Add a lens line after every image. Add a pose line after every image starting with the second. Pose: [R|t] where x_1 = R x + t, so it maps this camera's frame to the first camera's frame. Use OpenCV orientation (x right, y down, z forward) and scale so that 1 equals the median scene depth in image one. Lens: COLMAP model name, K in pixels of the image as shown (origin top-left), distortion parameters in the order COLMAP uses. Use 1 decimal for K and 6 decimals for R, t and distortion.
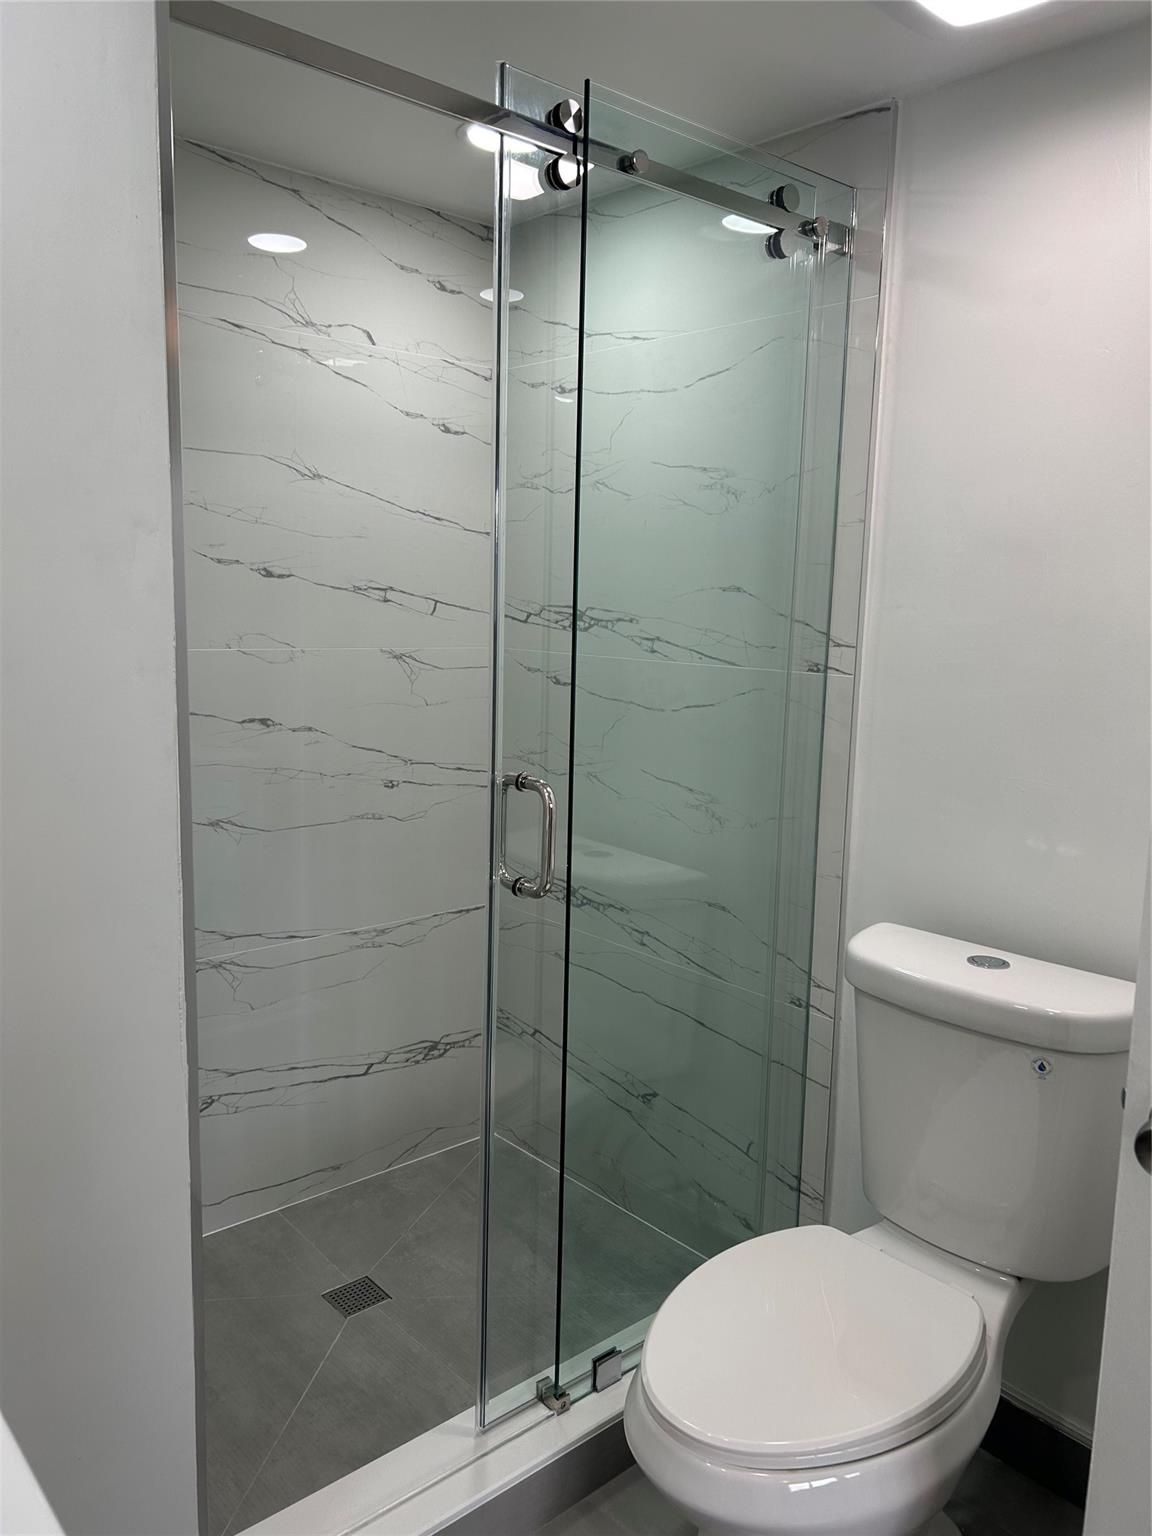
lens RADIAL K [[1176.0, 0, 575.7], [0, 1176.0, 780.8], [0, 0, 1]] dist [0.070652, -0.084471]
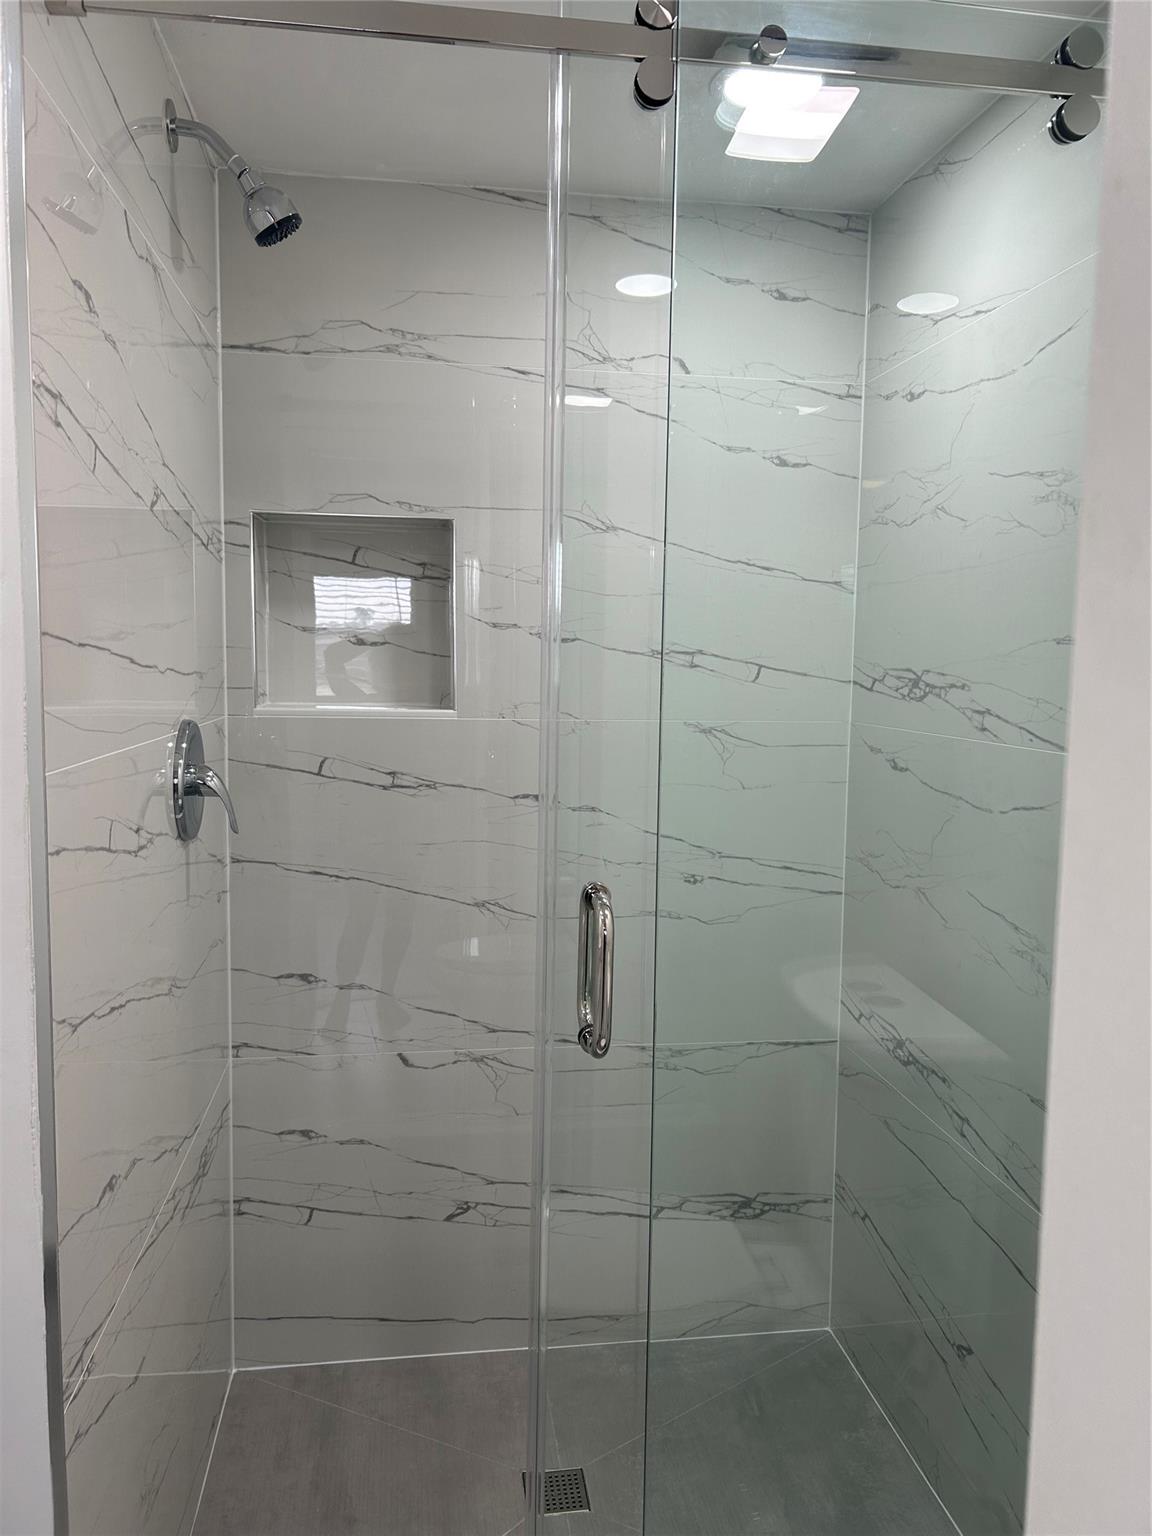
lens RADIAL K [[1176.0, 0, 576.5], [0, 1176.0, 776.4], [0, 0, 1]] dist [0.070652, -0.084471]
pose [[0.835565, 0.042686, -0.547731, 0.247696], [-0.078324, 0.996049, -0.041859, -0.030313], [0.543780, 0.077876, 0.835607, 0.249606]]
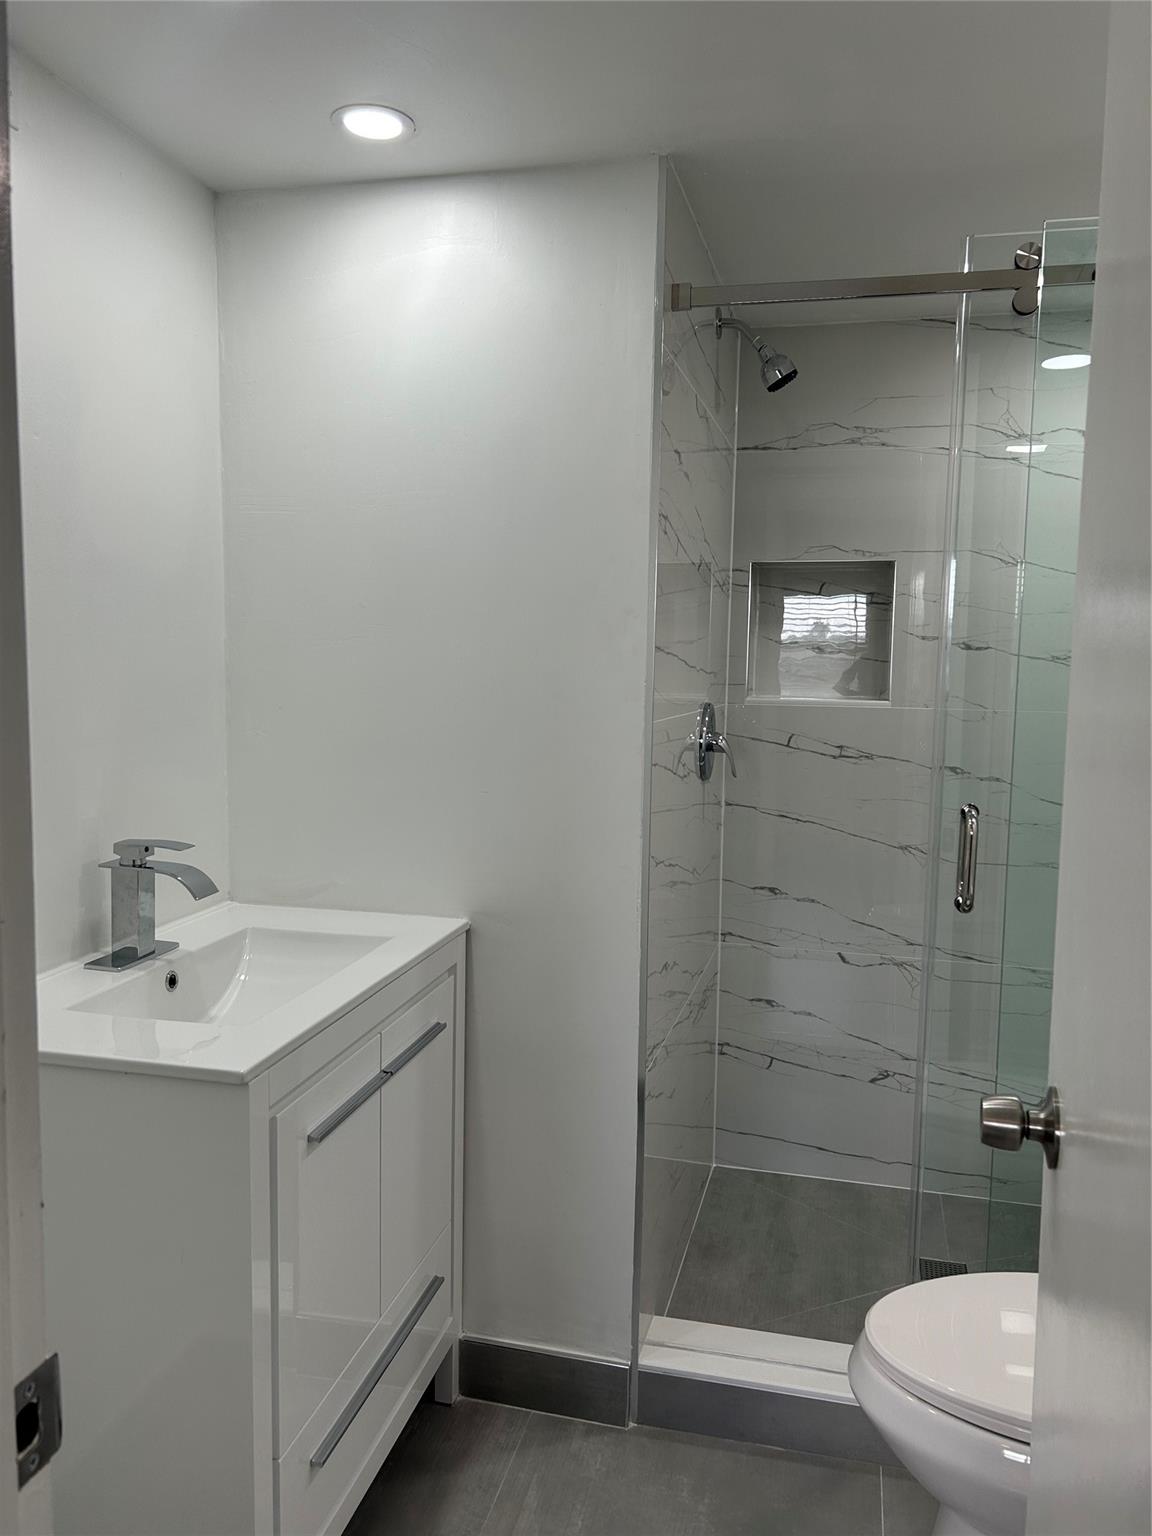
lens RADIAL K [[1176.0, 0, 589.3], [0, 1176.0, 774.2], [0, 0, 1]] dist [0.070652, -0.084471]
pose [[0.580180, 0.063450, -0.812013, 0.480097], [-0.129688, 0.991438, -0.015191, 0.020204], [0.804097, 0.114122, 0.583442, 0.004704]]
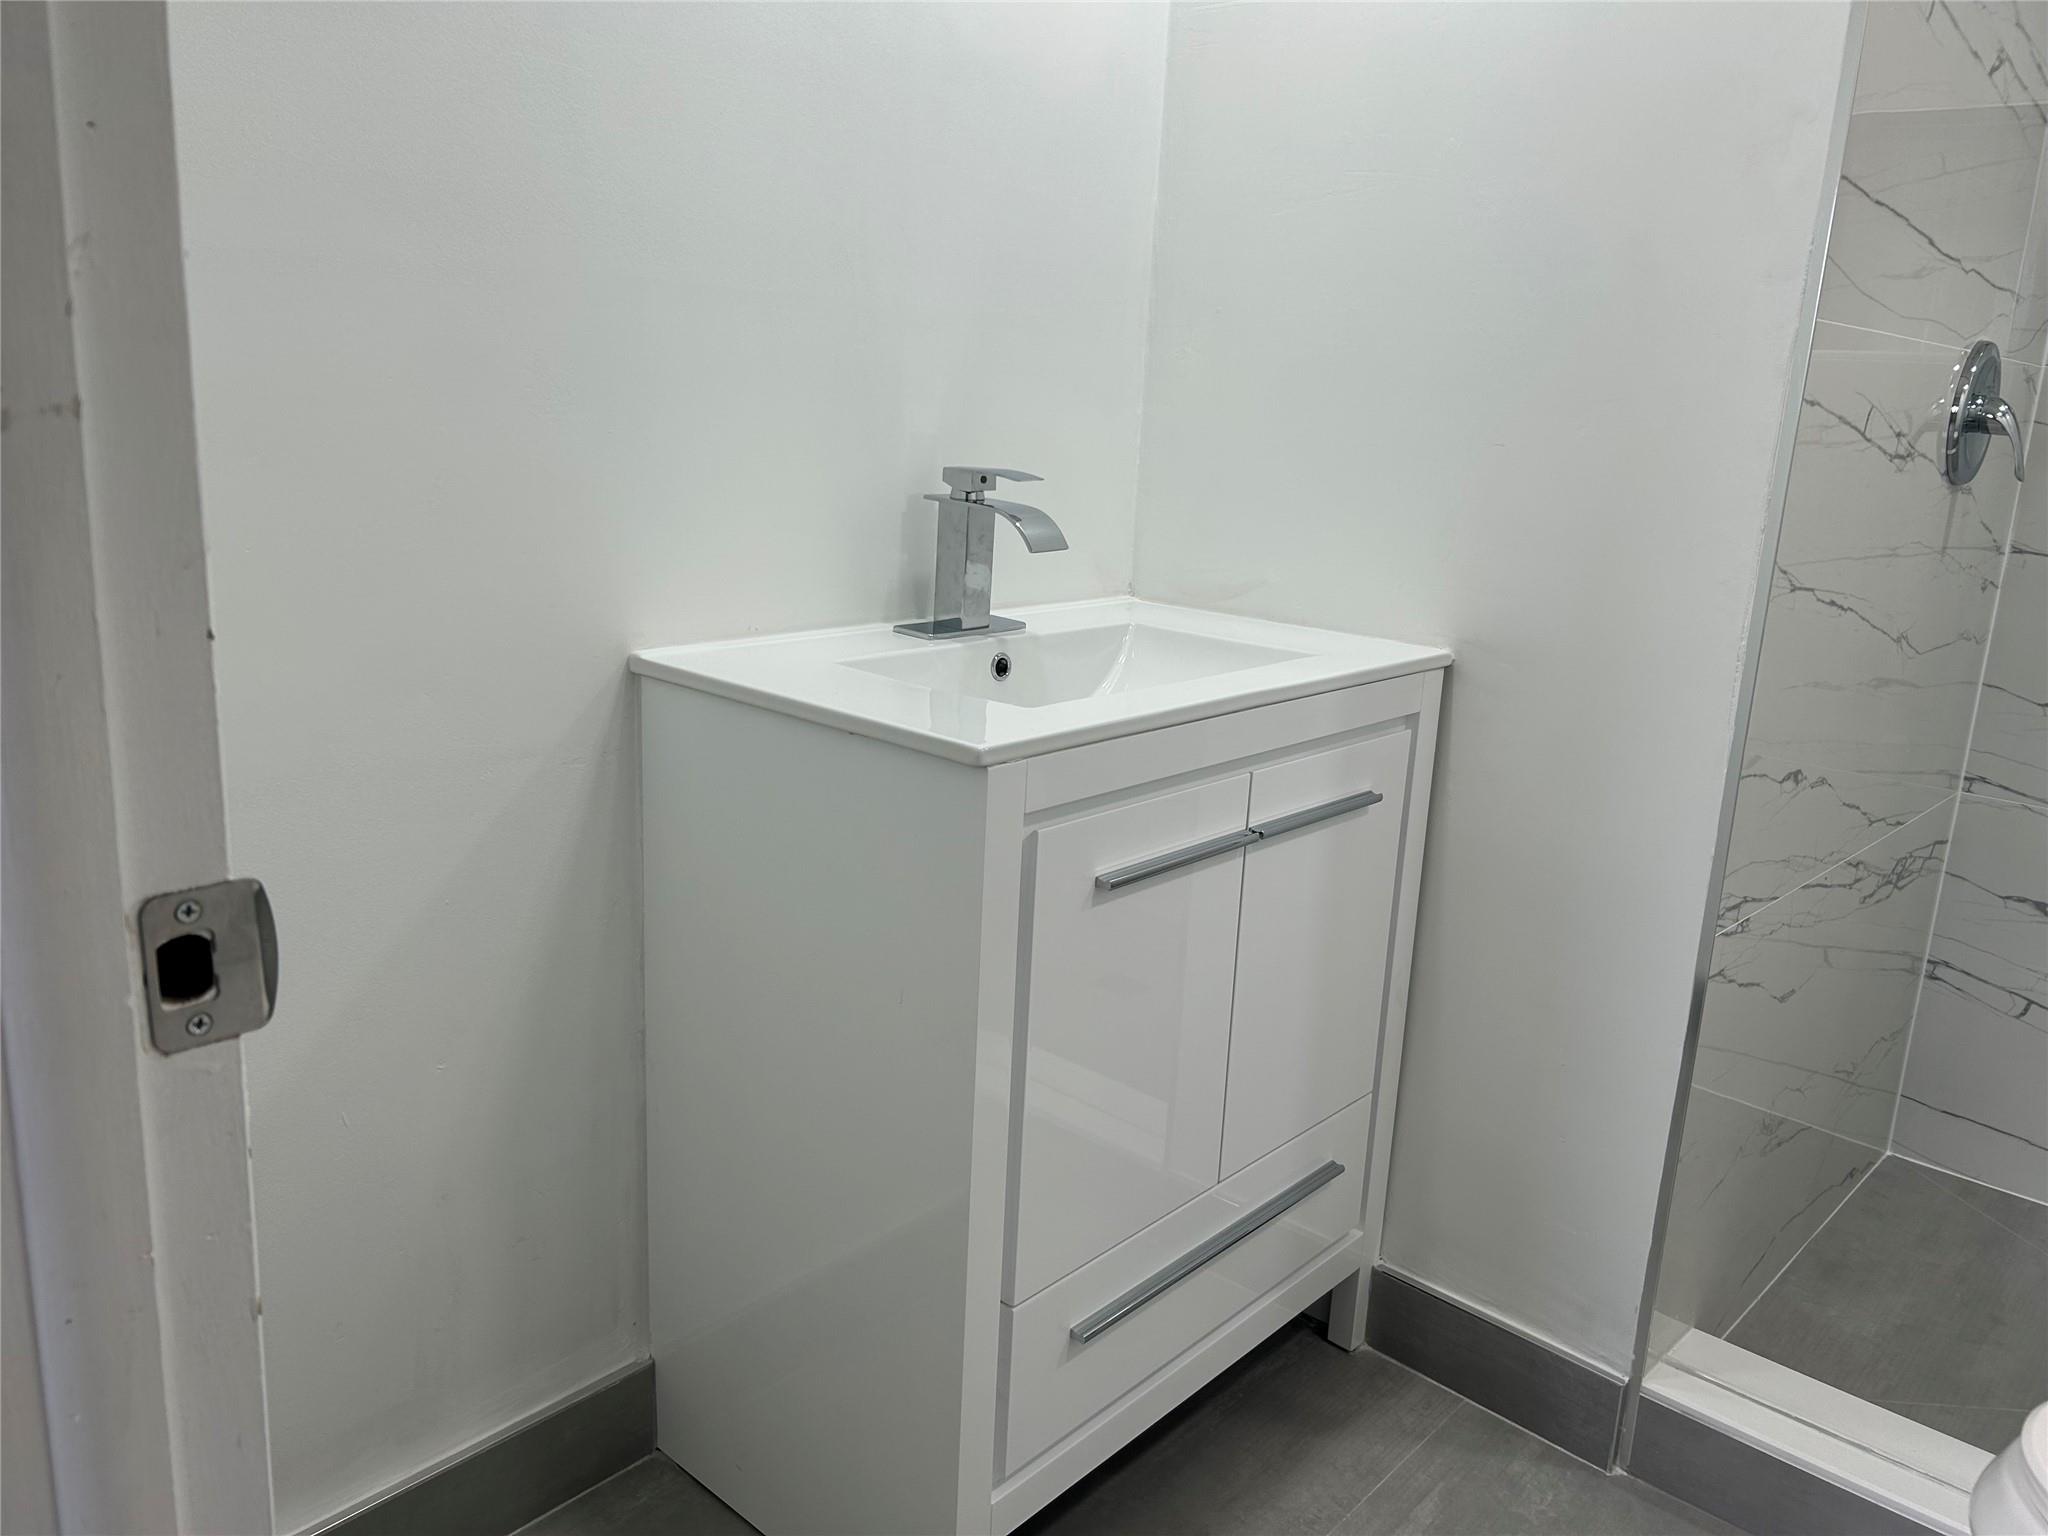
lens RADIAL K [[1568.0, 0, 1016.8], [0, 1568.0, 751.3], [0, 0, 1]] dist [0.070652, -0.084471]
pose [[0.111370, 0.208166, -0.971732, 0.436127], [-0.206318, 0.961354, 0.182296, 0.076896], [0.972126, 0.180183, 0.150015, 0.149986]]
